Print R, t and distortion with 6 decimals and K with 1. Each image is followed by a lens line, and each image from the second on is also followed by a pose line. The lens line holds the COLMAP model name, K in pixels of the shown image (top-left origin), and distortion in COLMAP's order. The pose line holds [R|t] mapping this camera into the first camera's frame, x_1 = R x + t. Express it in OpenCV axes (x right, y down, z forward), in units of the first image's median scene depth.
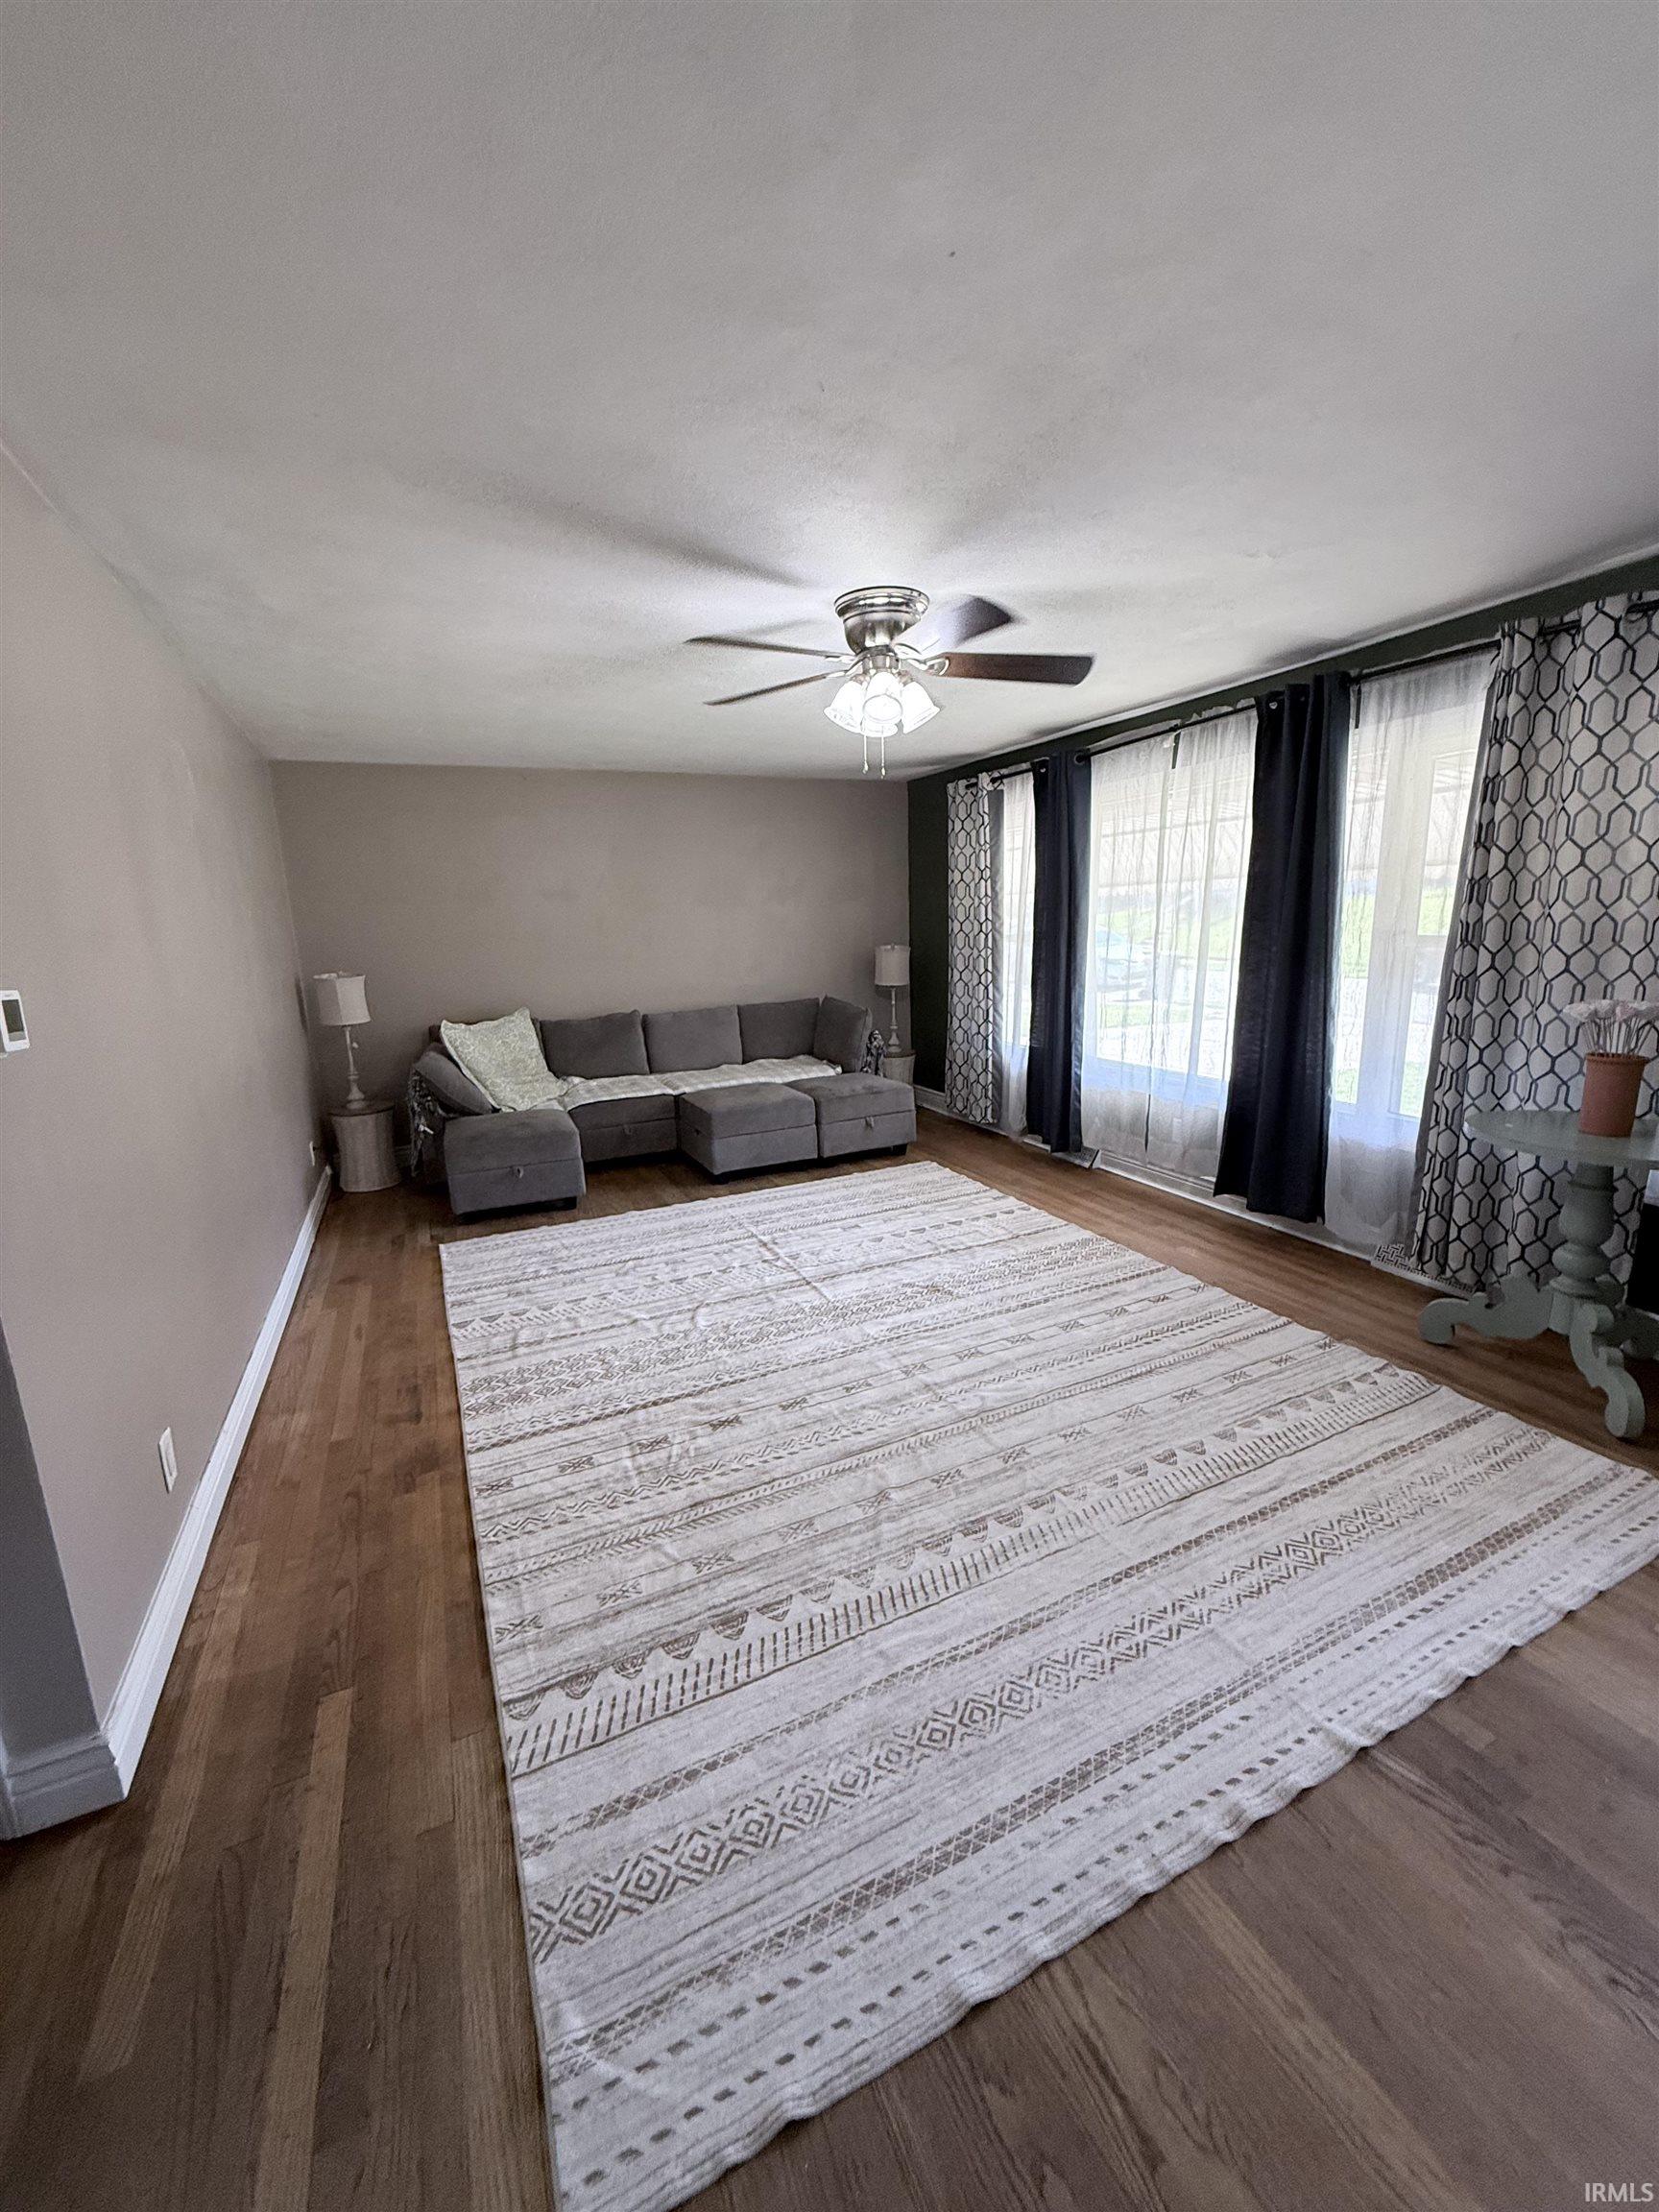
lens RADIAL K [[882.3, 0, 825.6], [0, 882.3, 1103.7], [0, 0, 1]] dist [-0.000433, -0.000084]
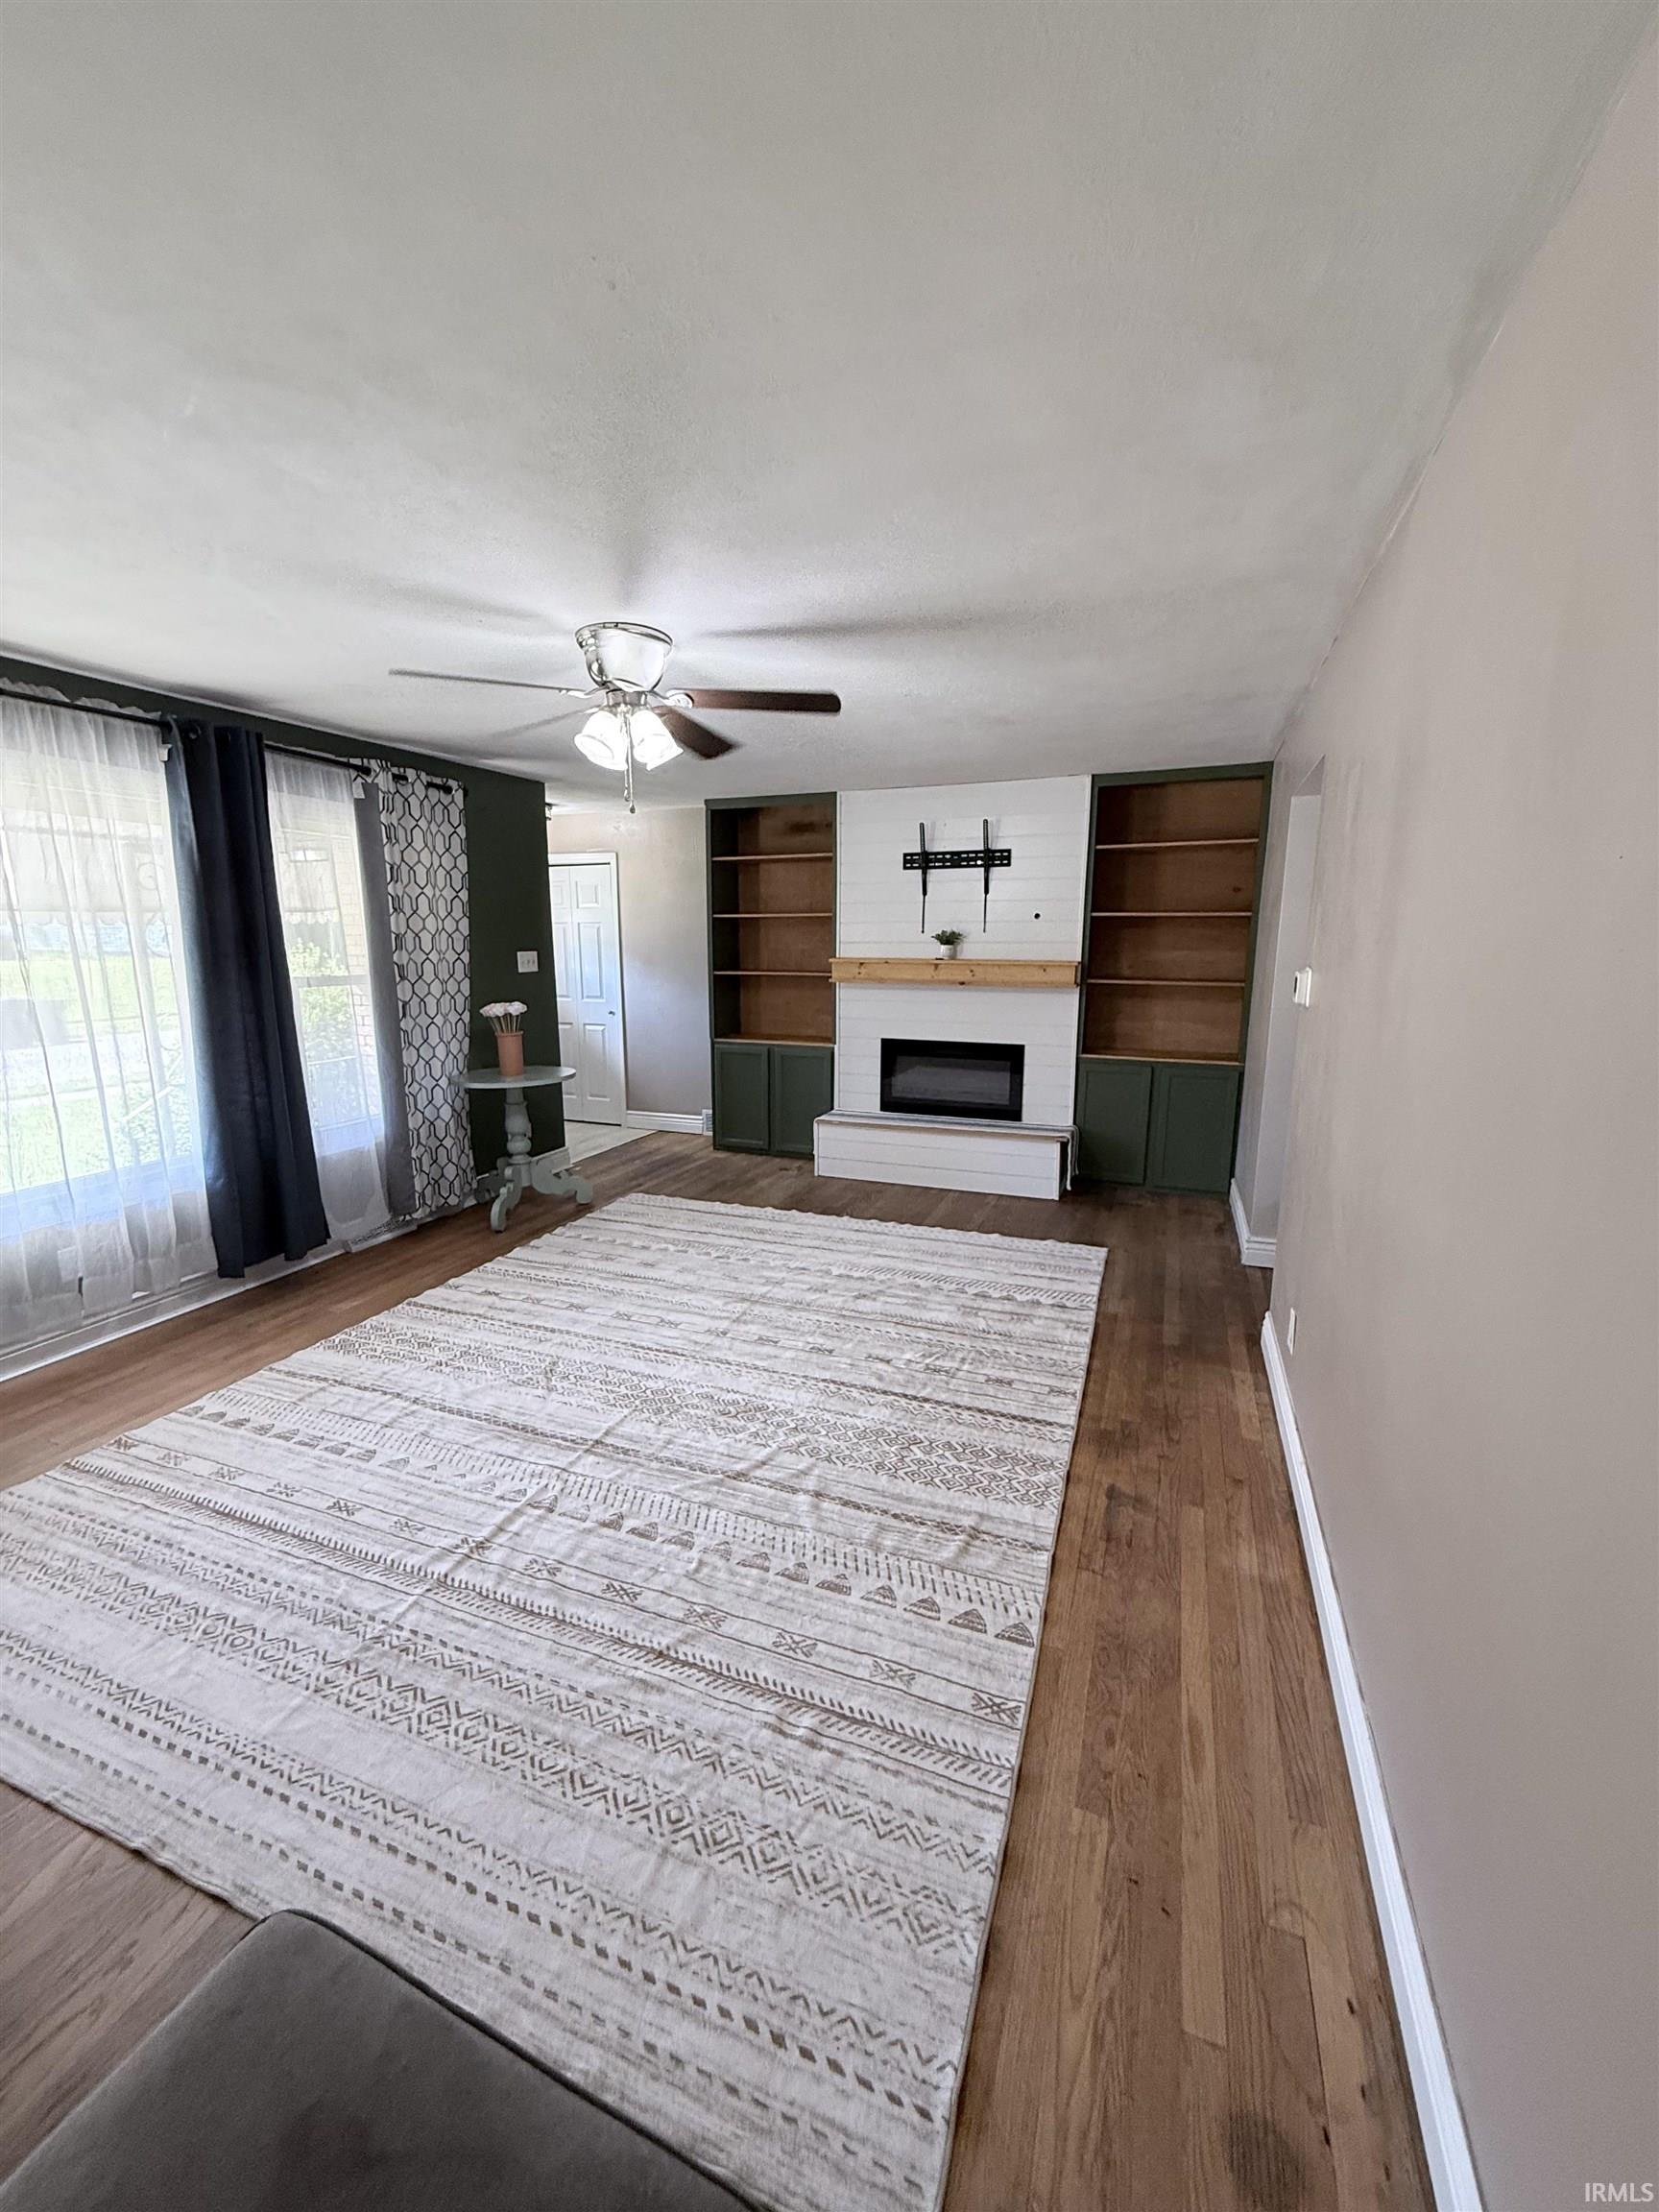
lens RADIAL K [[882.3, 0, 824.4], [0, 882.3, 1112.6], [0, 0, 1]] dist [-0.000433, -0.000084]
pose [[-0.694245, -0.108544, 0.711507, -0.734003], [0.169259, 0.936217, 0.307977, -0.284888], [-0.699553, 0.334240, -0.631592, 1.406664]]
